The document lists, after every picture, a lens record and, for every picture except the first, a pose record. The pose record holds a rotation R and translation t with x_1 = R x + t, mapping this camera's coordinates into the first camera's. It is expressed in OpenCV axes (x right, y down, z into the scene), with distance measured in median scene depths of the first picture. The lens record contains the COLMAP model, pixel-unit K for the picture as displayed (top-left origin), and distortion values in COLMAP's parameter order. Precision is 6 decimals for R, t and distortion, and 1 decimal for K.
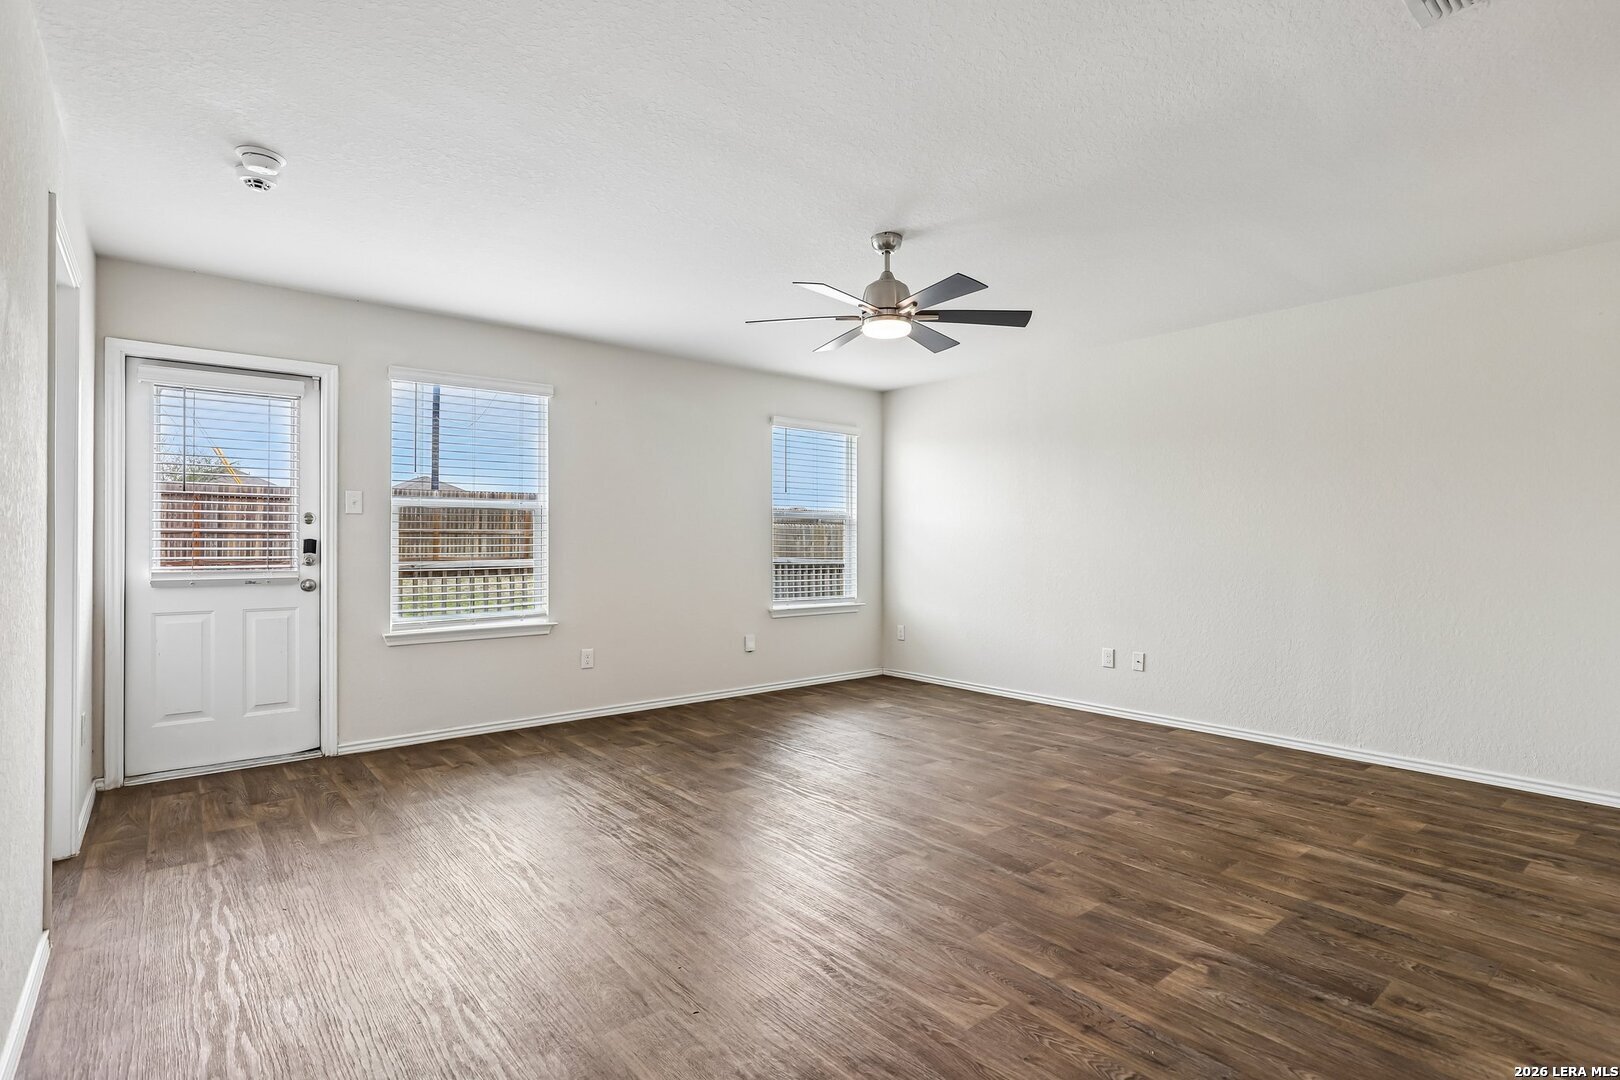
lens RADIAL K [[782.8, 0, 815.1], [0, 782.8, 544.8], [0, 0, 1]] dist [-0.013615, 0.013233]
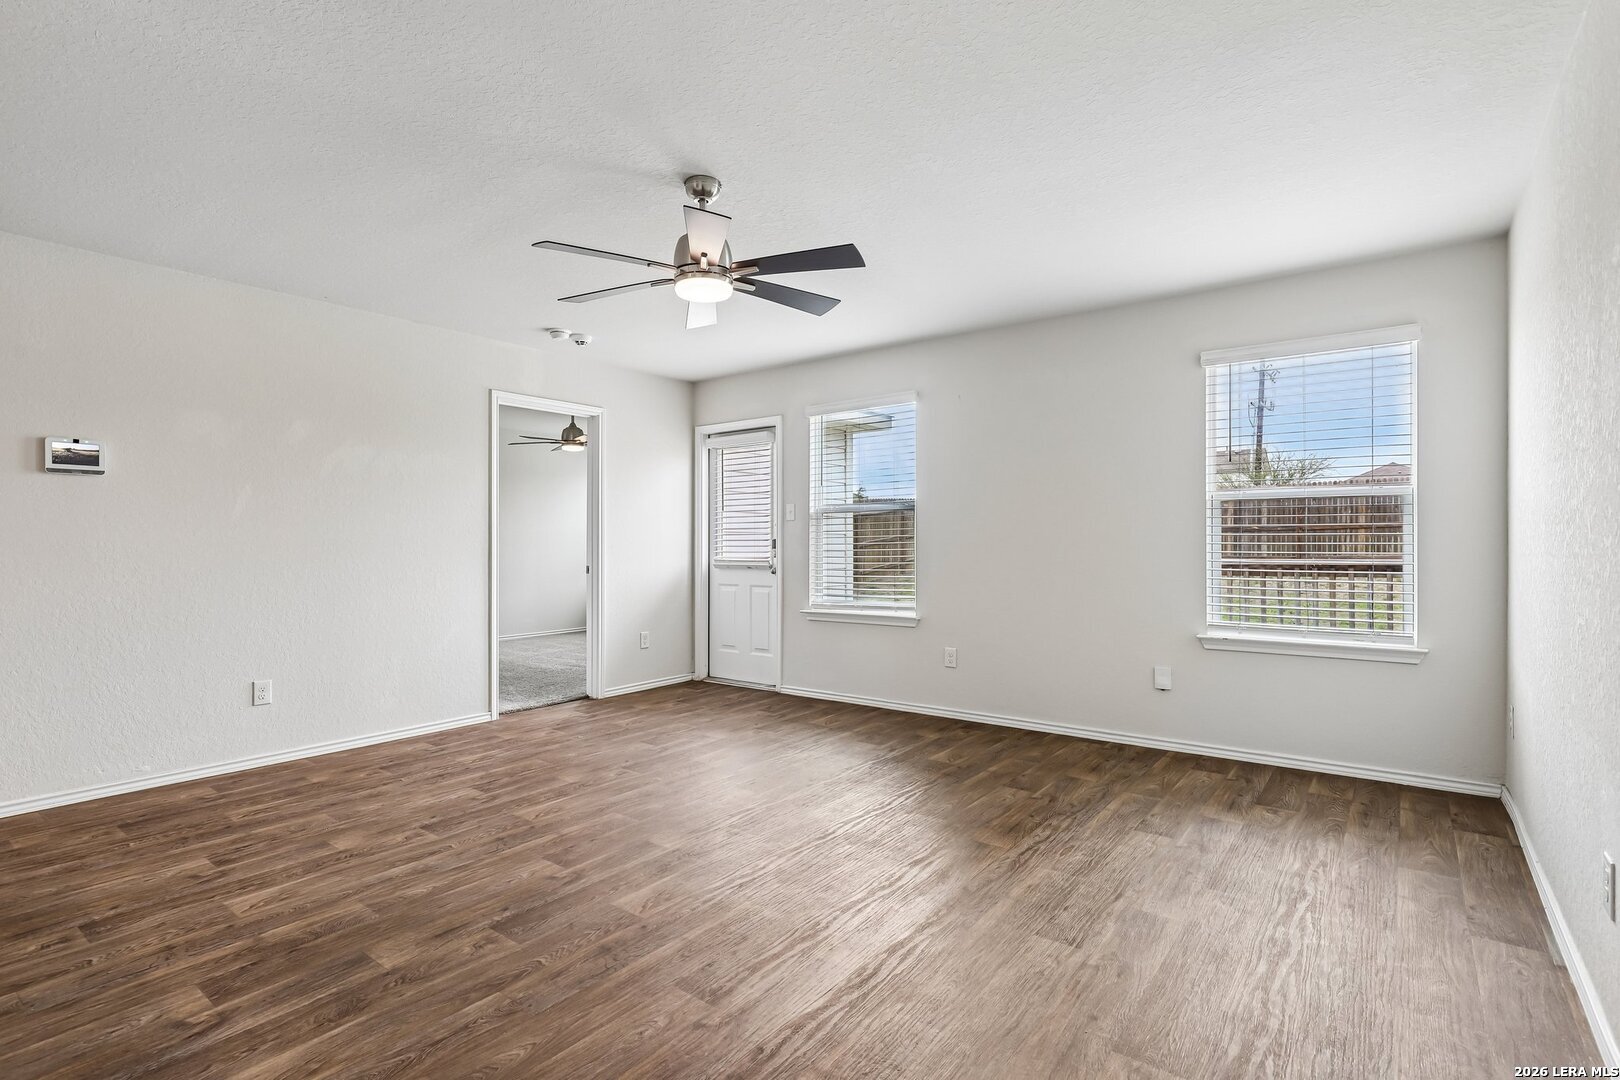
lens RADIAL K [[782.8, 0, 815.1], [0, 782.8, 544.8], [0, 0, 1]] dist [-0.013615, 0.013233]
pose [[0.214698, 0.002006, -0.976678, 0.788141], [0.004993, 0.999983, 0.003151, -0.000402], [0.976668, -0.005553, 0.214684, 0.777259]]
